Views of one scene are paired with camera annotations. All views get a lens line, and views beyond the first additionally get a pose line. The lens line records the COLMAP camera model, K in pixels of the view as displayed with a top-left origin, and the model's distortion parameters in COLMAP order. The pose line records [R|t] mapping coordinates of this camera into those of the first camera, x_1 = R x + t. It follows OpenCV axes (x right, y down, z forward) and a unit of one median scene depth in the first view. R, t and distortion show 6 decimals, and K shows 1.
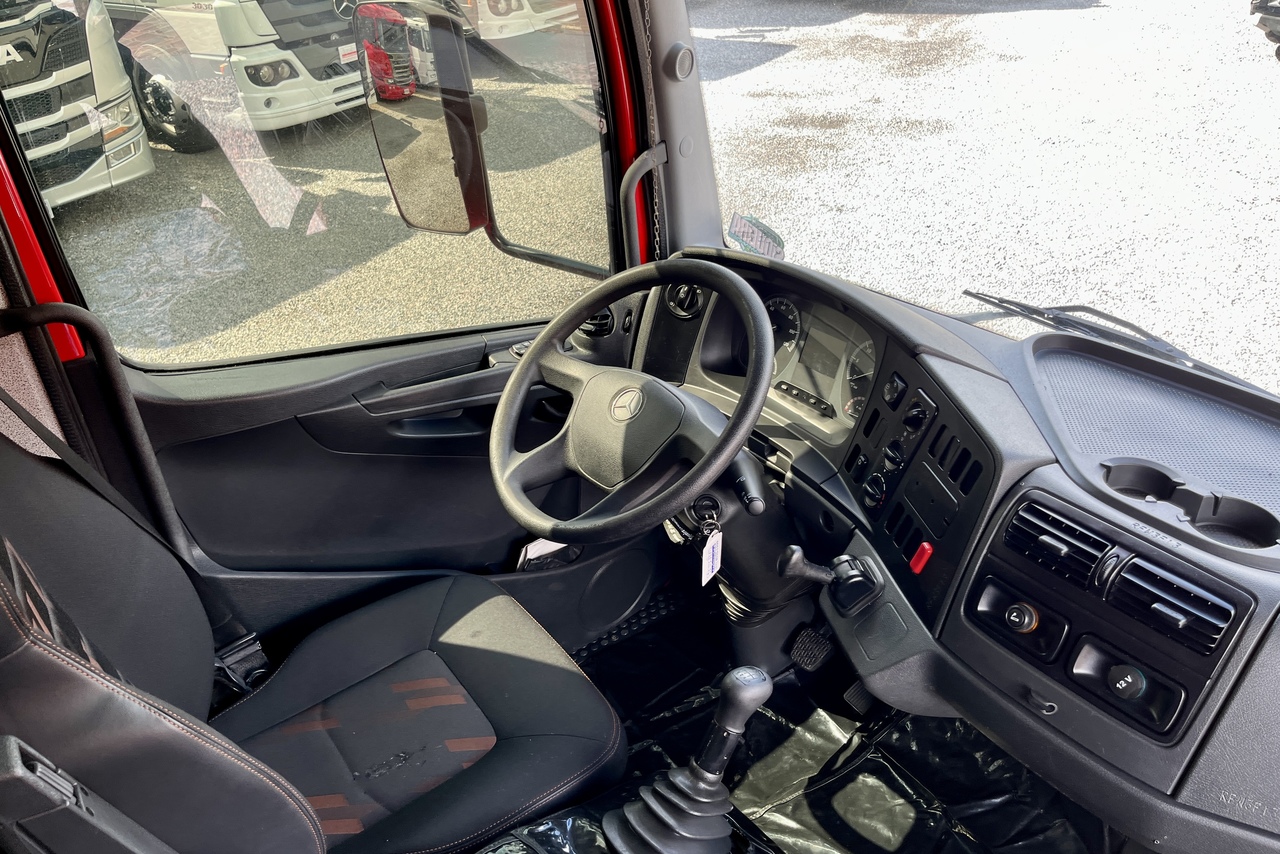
lens RADIAL K [[975.7, 0, 635.0], [0, 975.7, 430.0], [0, 0, 1]] dist [0.046422, -0.055186]
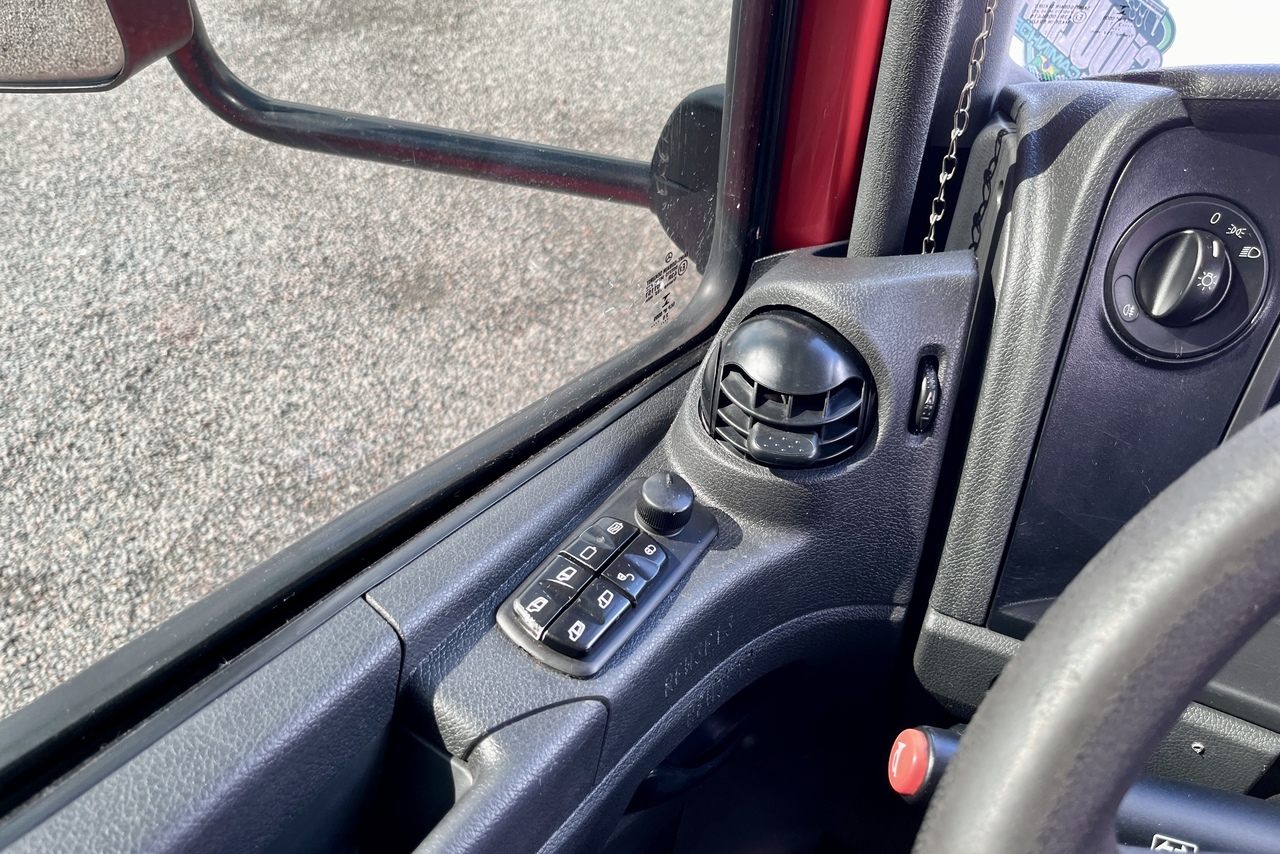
lens RADIAL K [[975.7, 0, 635.0], [0, 975.7, 430.0], [0, 0, 1]] dist [0.046422, -0.055186]
pose [[0.933498, -0.191527, 0.303148, -0.137683], [0.133813, 0.970401, 0.201038, -0.142959], [-0.332680, -0.147104, 0.931496, 0.686686]]
